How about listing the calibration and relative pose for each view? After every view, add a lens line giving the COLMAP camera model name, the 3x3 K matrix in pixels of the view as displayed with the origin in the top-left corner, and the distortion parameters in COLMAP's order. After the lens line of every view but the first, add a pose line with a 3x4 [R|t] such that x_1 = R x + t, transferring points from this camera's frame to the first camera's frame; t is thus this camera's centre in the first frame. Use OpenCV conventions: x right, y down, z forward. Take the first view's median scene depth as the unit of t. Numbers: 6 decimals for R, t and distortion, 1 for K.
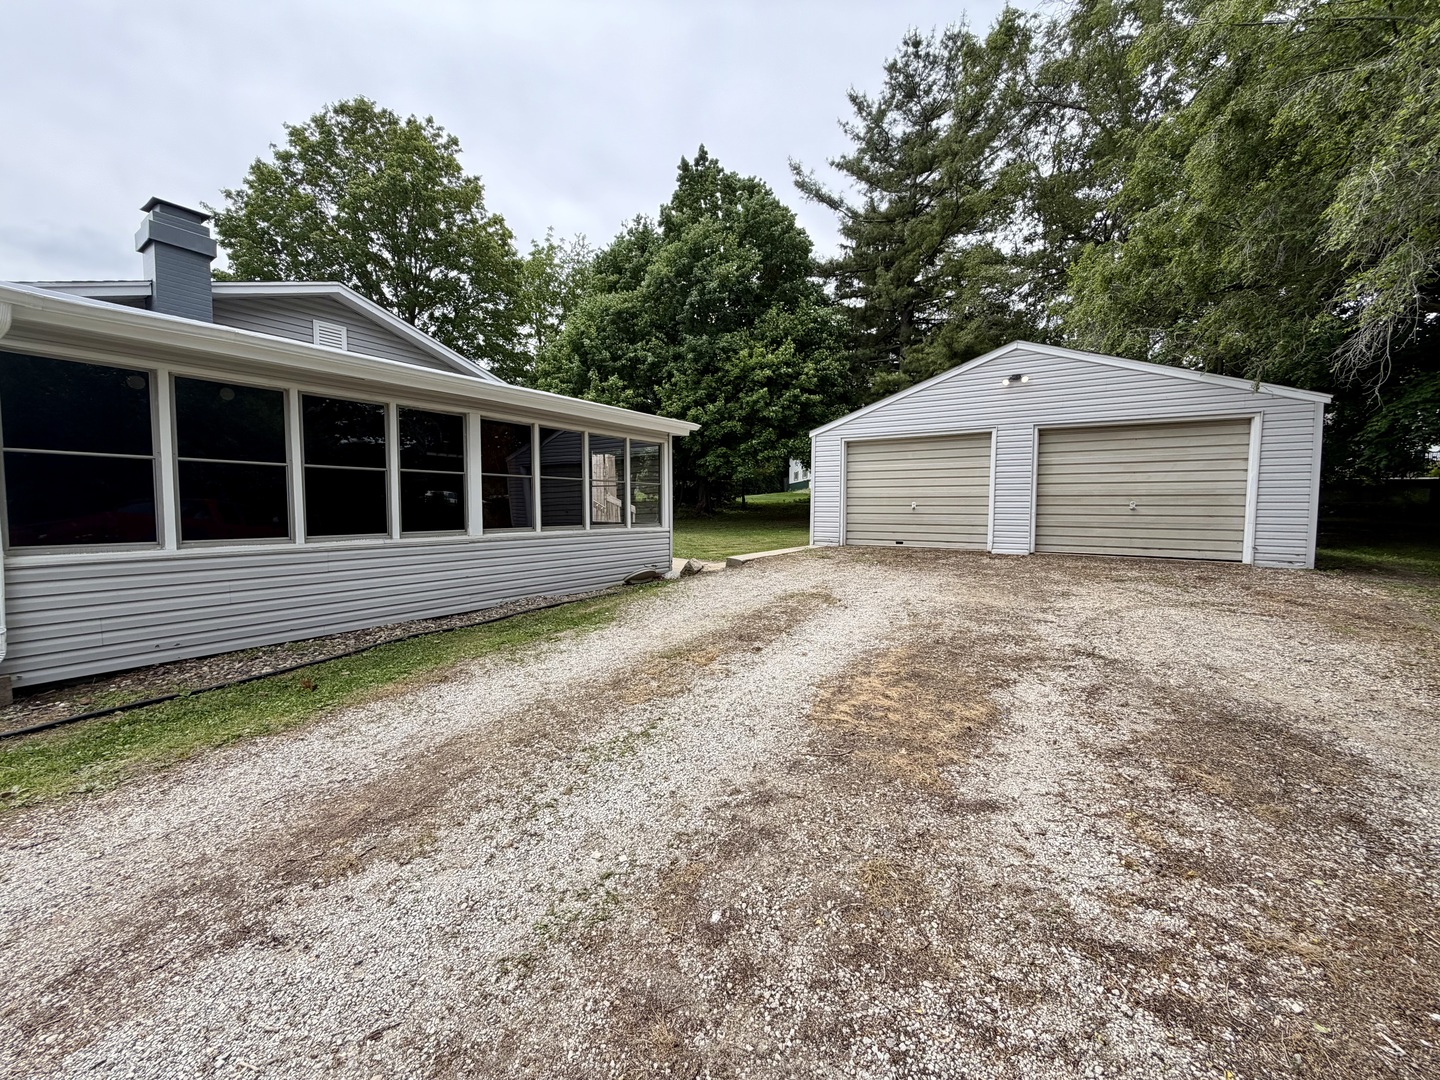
lens RADIAL K [[583.6, 0, 720.0], [0, 583.6, 540.0], [0, 0, 1]] dist [0.001040, 0.000056]
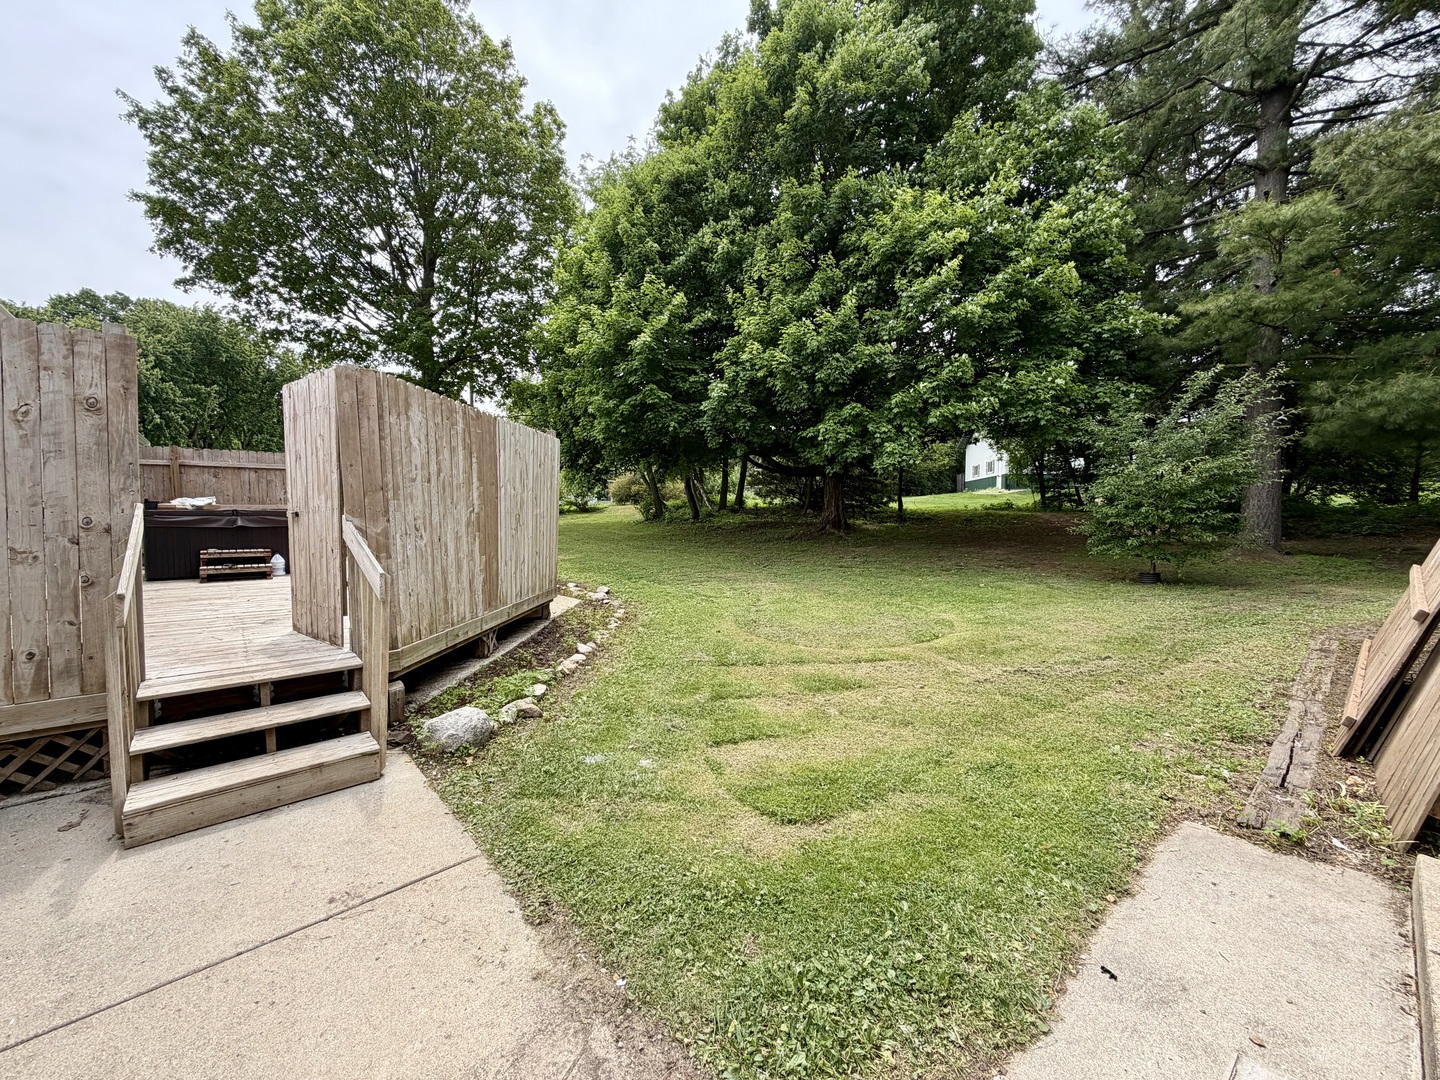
lens RADIAL K [[583.6, 0, 720.0], [0, 583.6, 540.0], [0, 0, 1]] dist [0.001040, 0.000056]
pose [[0.965159, 0.020307, -0.260875, 0.025444], [-0.020061, 0.999792, 0.003607, -0.044085], [0.260894, 0.001753, 0.965366, 0.492983]]
